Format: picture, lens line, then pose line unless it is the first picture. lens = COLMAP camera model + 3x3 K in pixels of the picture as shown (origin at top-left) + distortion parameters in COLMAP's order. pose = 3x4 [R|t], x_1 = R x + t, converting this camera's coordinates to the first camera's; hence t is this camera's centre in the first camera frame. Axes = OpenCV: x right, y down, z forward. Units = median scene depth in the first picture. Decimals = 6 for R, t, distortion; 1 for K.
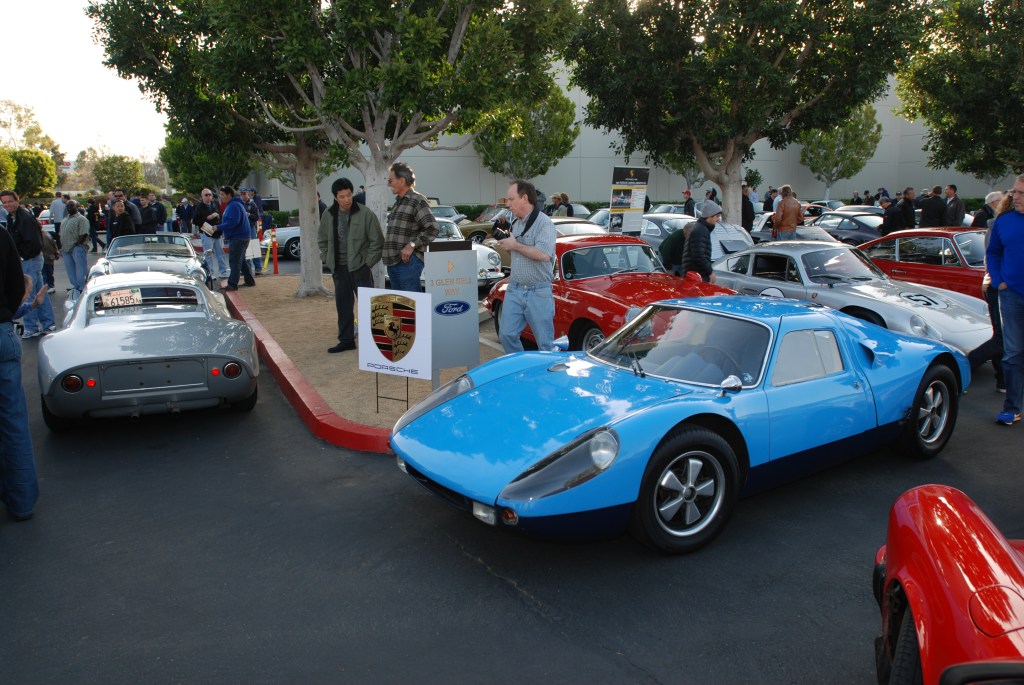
lens RADIAL K [[875.8, 0, 512.3], [0, 875.8, 344.8], [0, 0, 1]] dist [-0.007697, -0.009613]
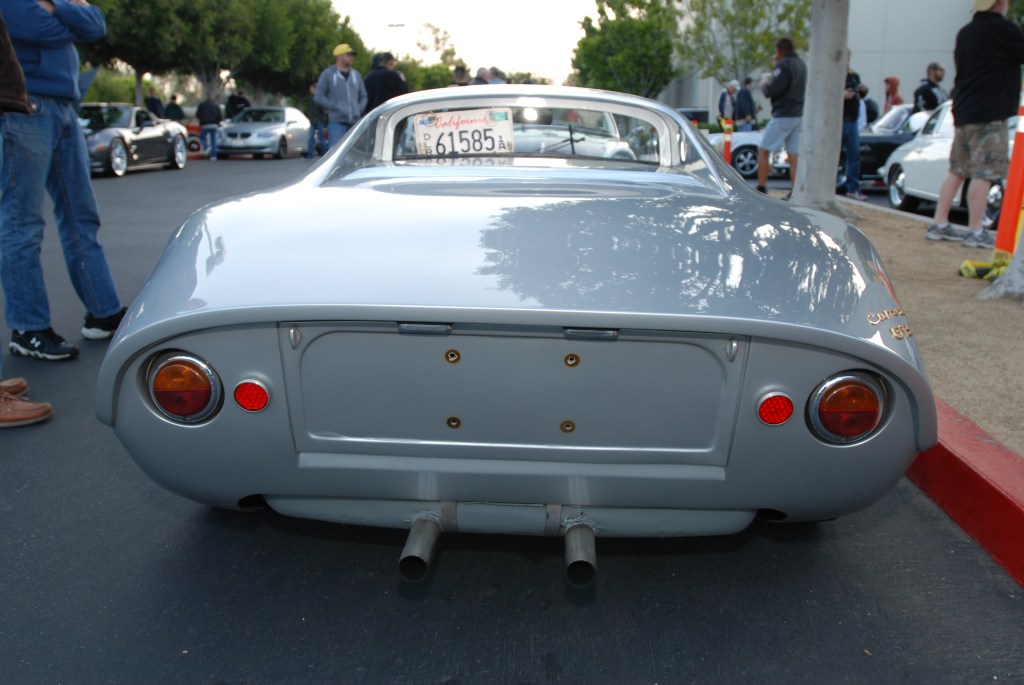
lens RADIAL K [[875.8, 0, 511.8], [0, 875.8, 342.8], [0, 0, 1]] dist [-0.007697, -0.009613]
pose [[0.907250, 0.122251, -0.402432, -0.082924], [-0.102937, 0.992266, 0.069369, 0.001811], [0.407800, -0.021510, 0.912818, 0.206240]]
